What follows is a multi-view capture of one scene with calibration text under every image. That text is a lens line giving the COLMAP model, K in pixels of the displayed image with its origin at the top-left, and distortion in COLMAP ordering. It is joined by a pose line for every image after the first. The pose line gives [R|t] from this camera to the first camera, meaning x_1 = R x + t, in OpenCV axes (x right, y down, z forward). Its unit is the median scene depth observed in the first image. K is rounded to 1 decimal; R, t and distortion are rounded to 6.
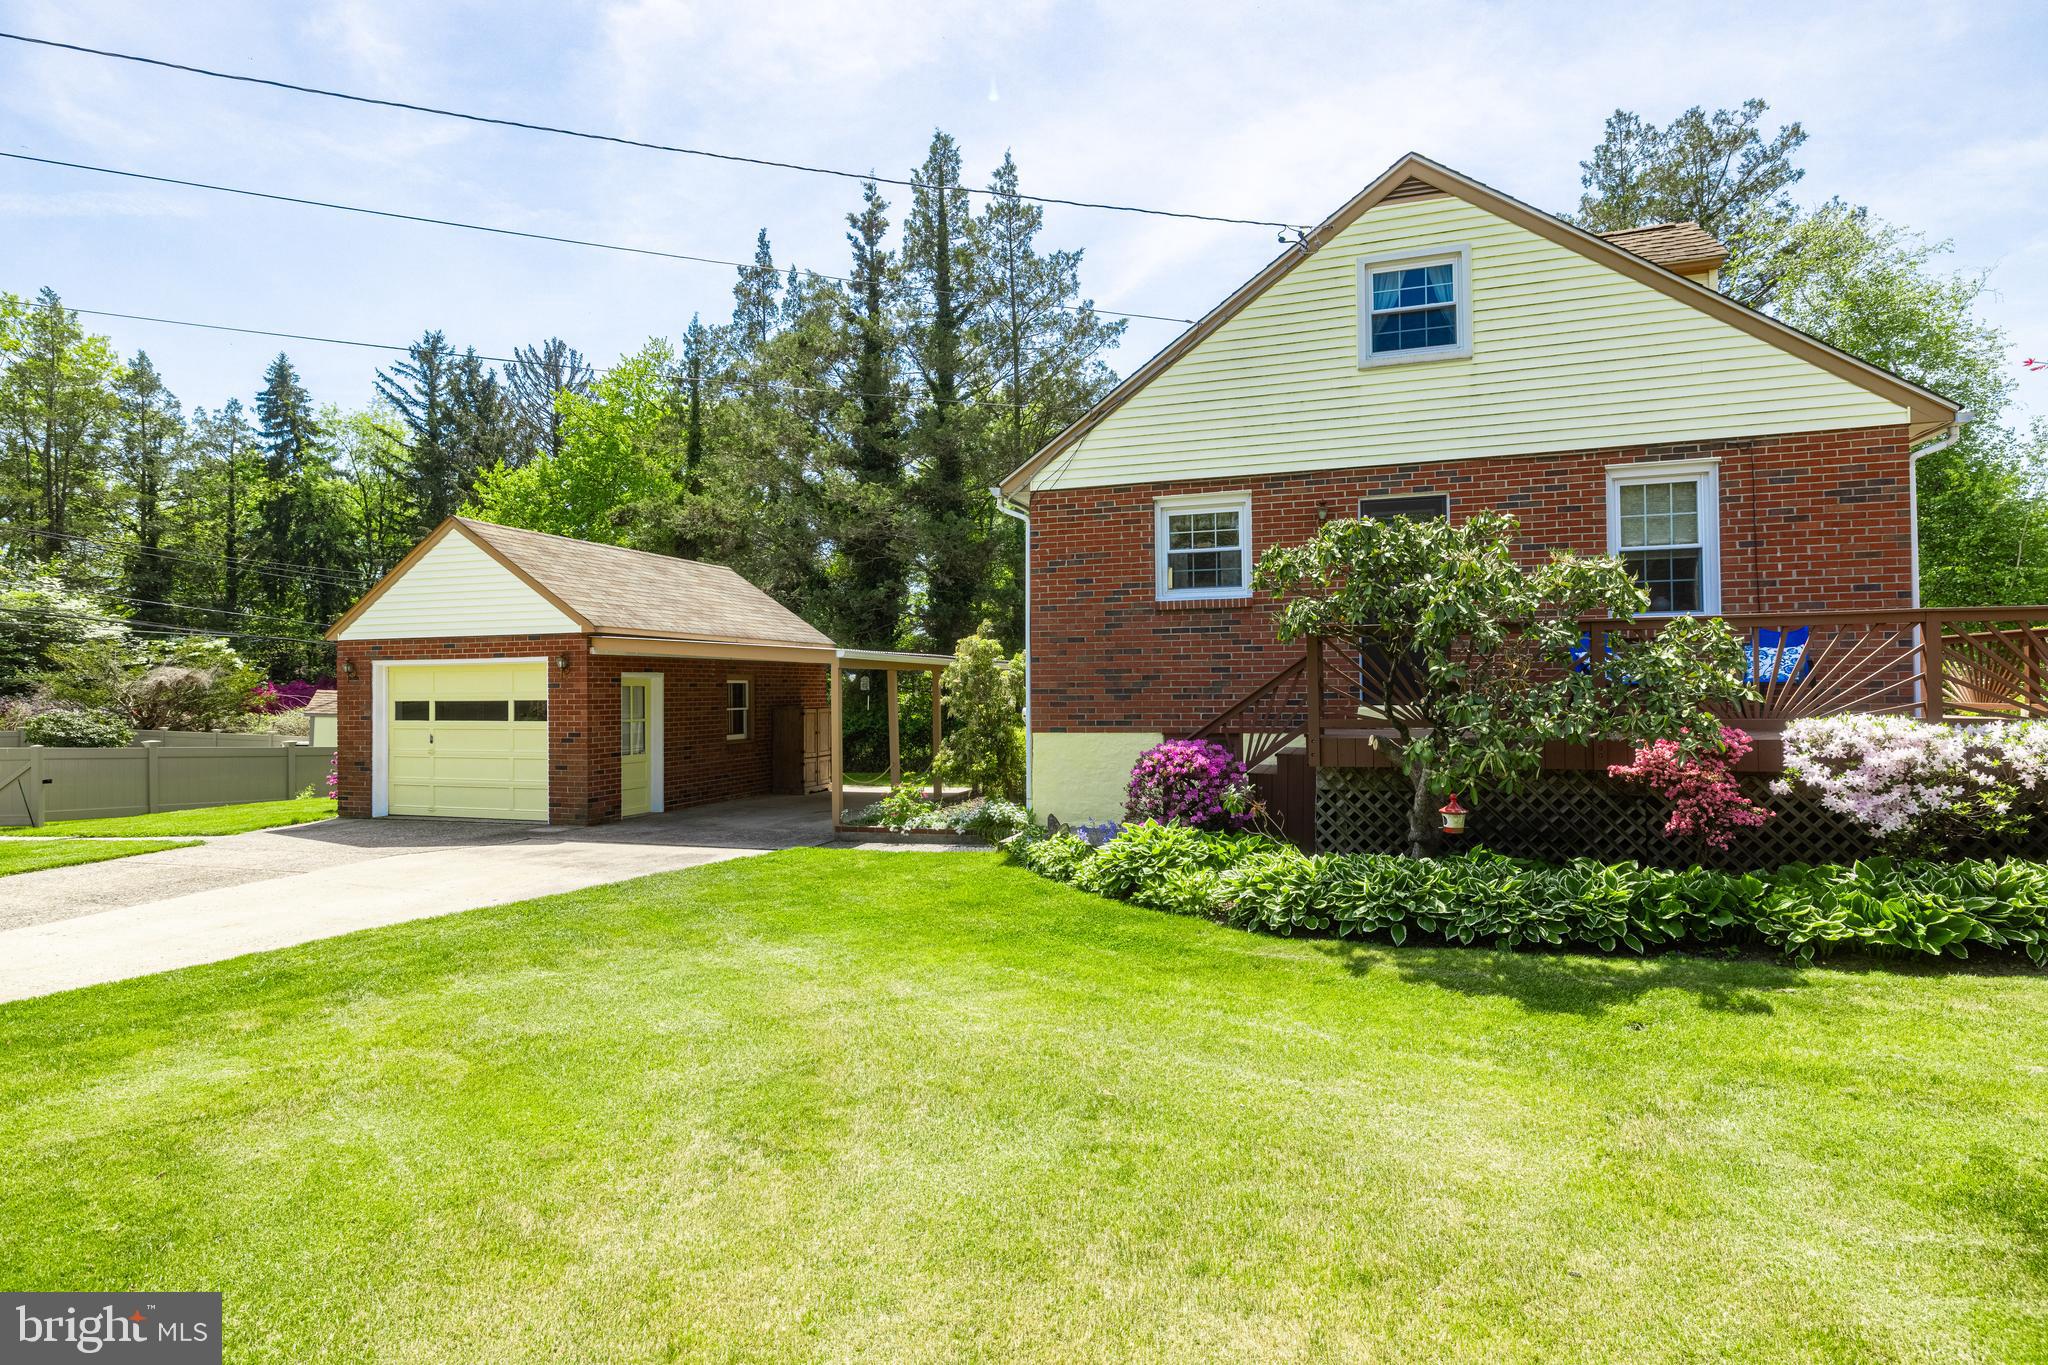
lens RADIAL K [[1031.7, 0, 1024.0], [0, 1031.7, 682.5], [0, 0, 1]] dist [-0.001344, -0.000014]
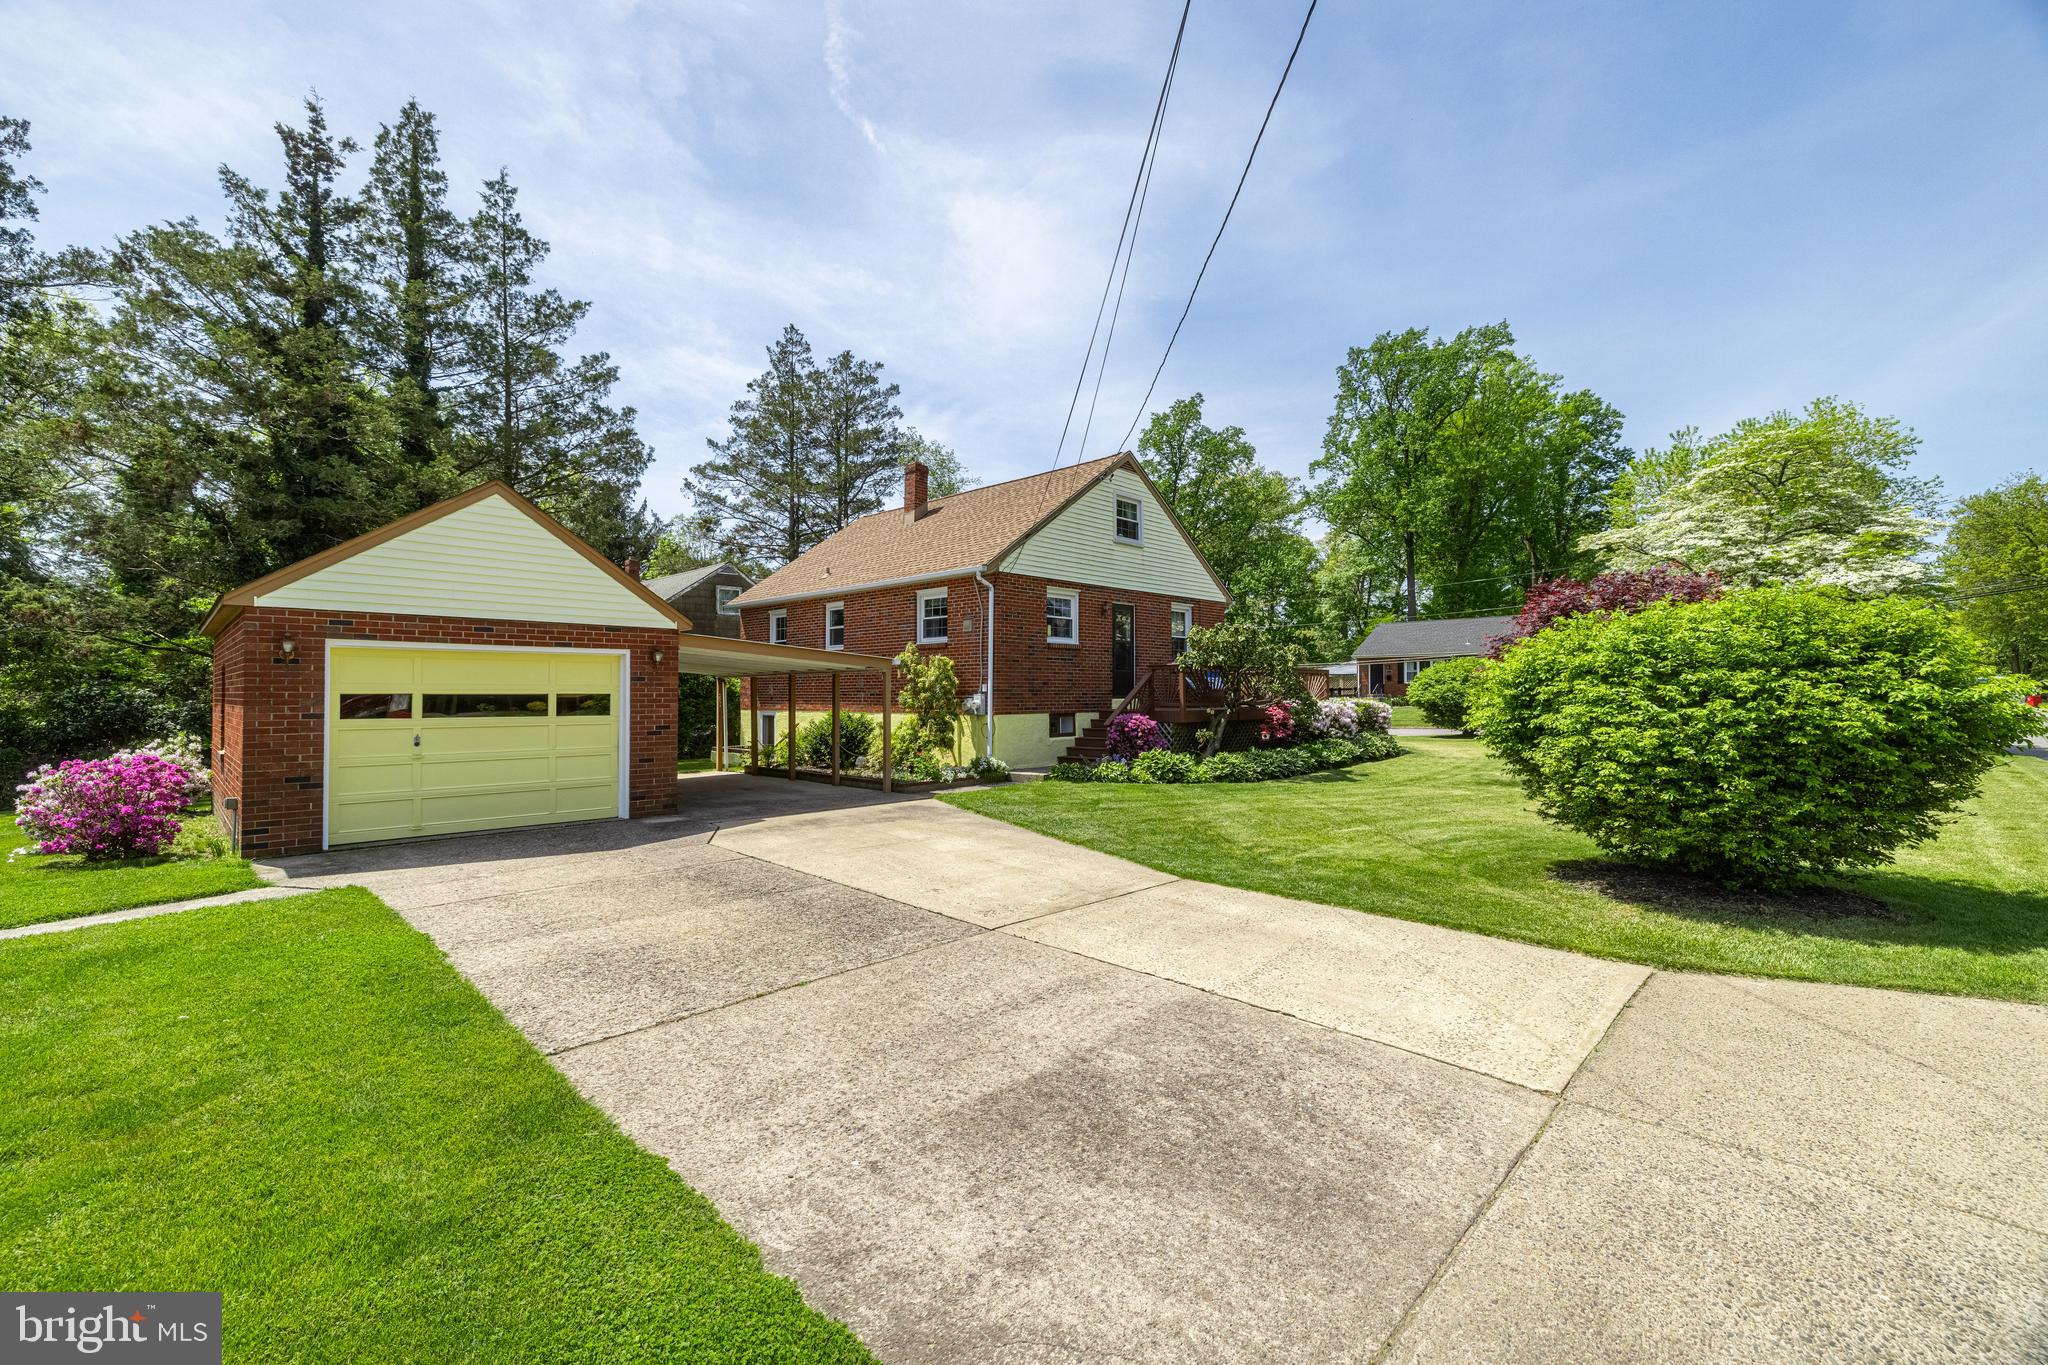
lens RADIAL K [[861.5, 0, 1024.0], [0, 861.5, 682.5], [0, 0, 1]] dist [-0.001110, -0.000096]
pose [[0.434566, 0.021858, 0.900375, -1.037571], [-0.008057, 0.999760, -0.020382, 0.020278], [-0.900604, 0.001603, 0.434638, 0.295988]]
